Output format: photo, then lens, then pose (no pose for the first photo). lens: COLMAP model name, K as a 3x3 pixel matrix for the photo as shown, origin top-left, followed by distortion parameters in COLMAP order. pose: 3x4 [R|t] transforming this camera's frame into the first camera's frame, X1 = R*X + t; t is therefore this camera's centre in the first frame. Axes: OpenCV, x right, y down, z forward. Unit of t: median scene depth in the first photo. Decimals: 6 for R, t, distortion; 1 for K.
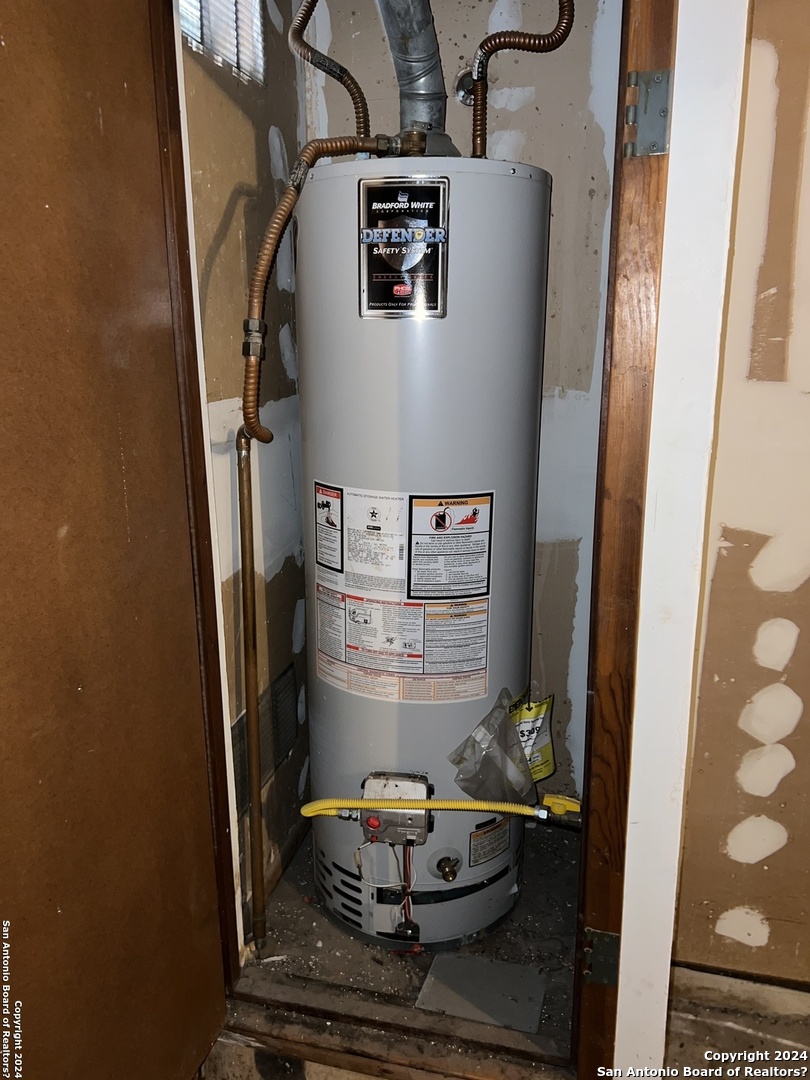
lens RADIAL K [[810.0, 0, 405.0], [0, 810.0, 540.0], [0, 0, 1]] dist [-0.002557, -0.003482]
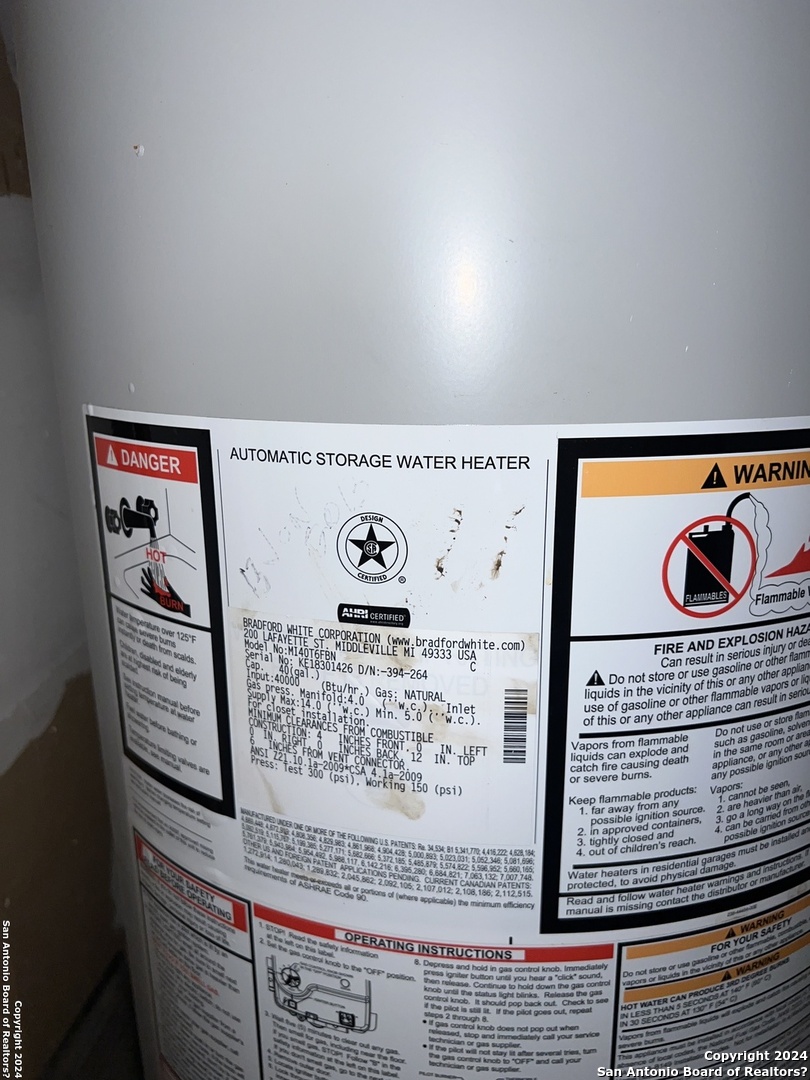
lens RADIAL K [[810.0, 0, 405.0], [0, 810.0, 540.0], [0, 0, 1]] dist [-0.002557, -0.003482]
pose [[0.992371, -0.053352, 0.111142, -0.051491], [0.055640, 0.998296, -0.017582, -0.029349], [-0.110014, 0.023632, 0.993649, 0.789196]]
